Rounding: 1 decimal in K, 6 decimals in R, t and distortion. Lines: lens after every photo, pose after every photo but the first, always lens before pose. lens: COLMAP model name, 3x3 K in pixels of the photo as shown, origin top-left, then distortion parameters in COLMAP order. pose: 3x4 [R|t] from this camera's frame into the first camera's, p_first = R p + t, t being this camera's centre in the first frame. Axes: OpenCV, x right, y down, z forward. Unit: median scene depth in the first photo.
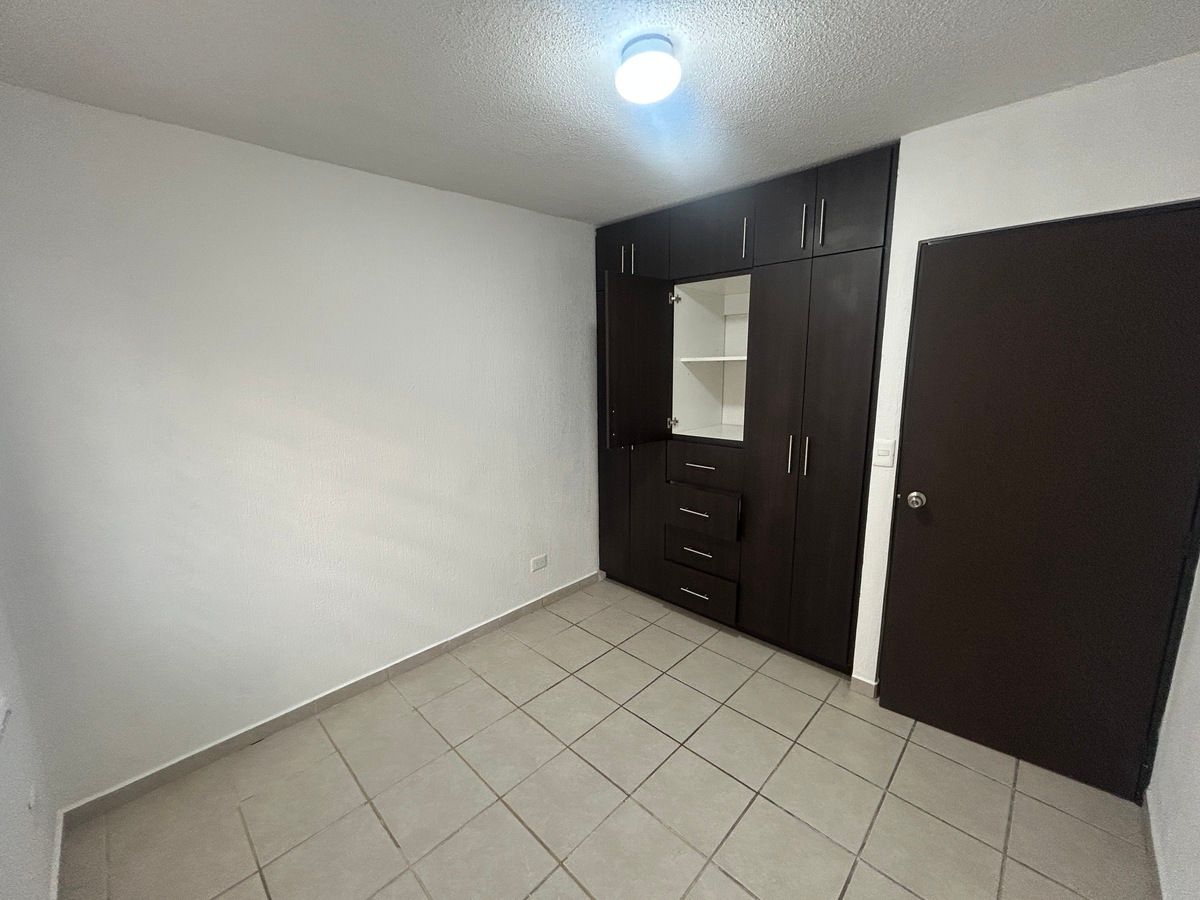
lens RADIAL K [[477.6, 0, 608.4], [0, 477.6, 443.6], [0, 0, 1]] dist [-0.000687, 0.000063]
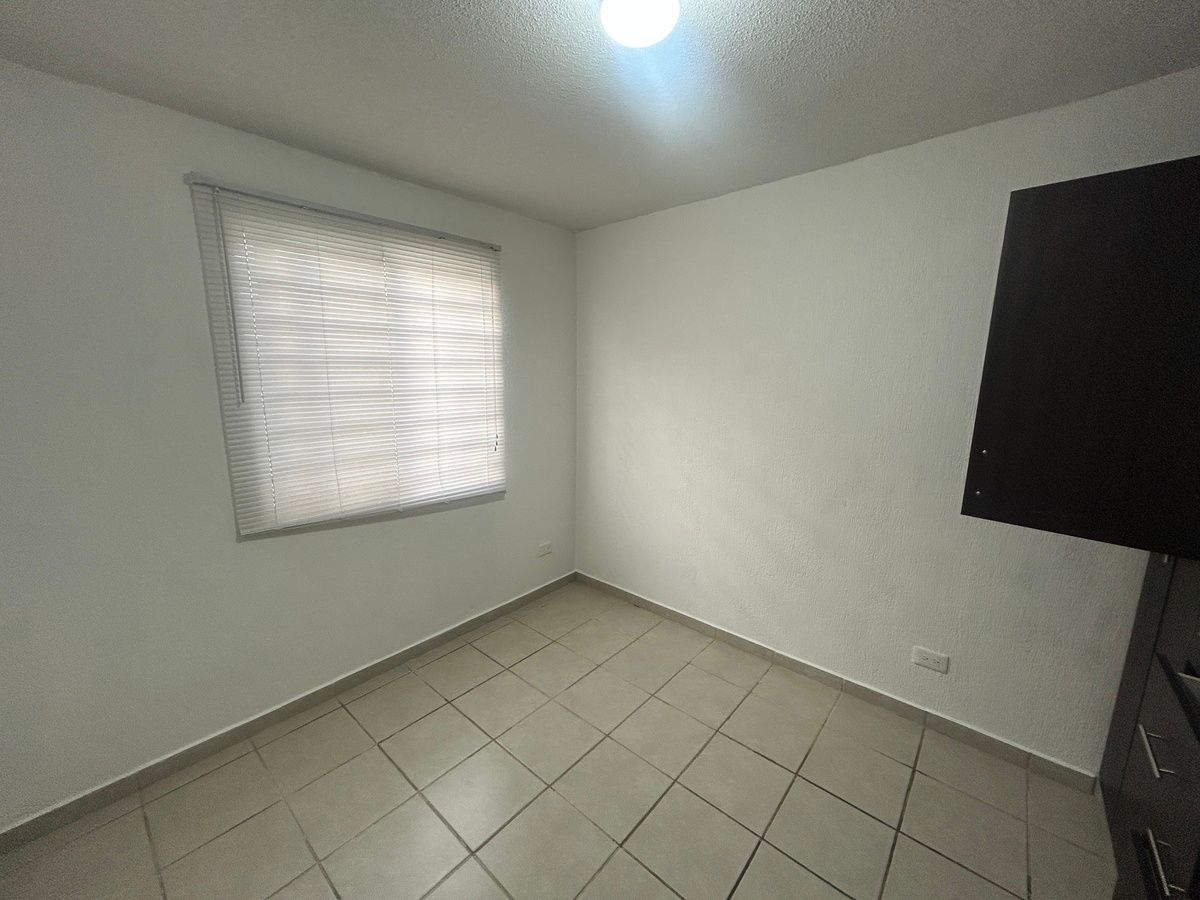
lens RADIAL K [[477.6, 0, 608.0], [0, 477.6, 457.4], [0, 0, 1]] dist [-0.000687, 0.000063]
pose [[0.042064, 0.196991, -0.979503, 0.584782], [-0.163503, 0.968511, 0.187759, -0.109767], [0.985646, 0.152254, 0.072948, 0.588935]]
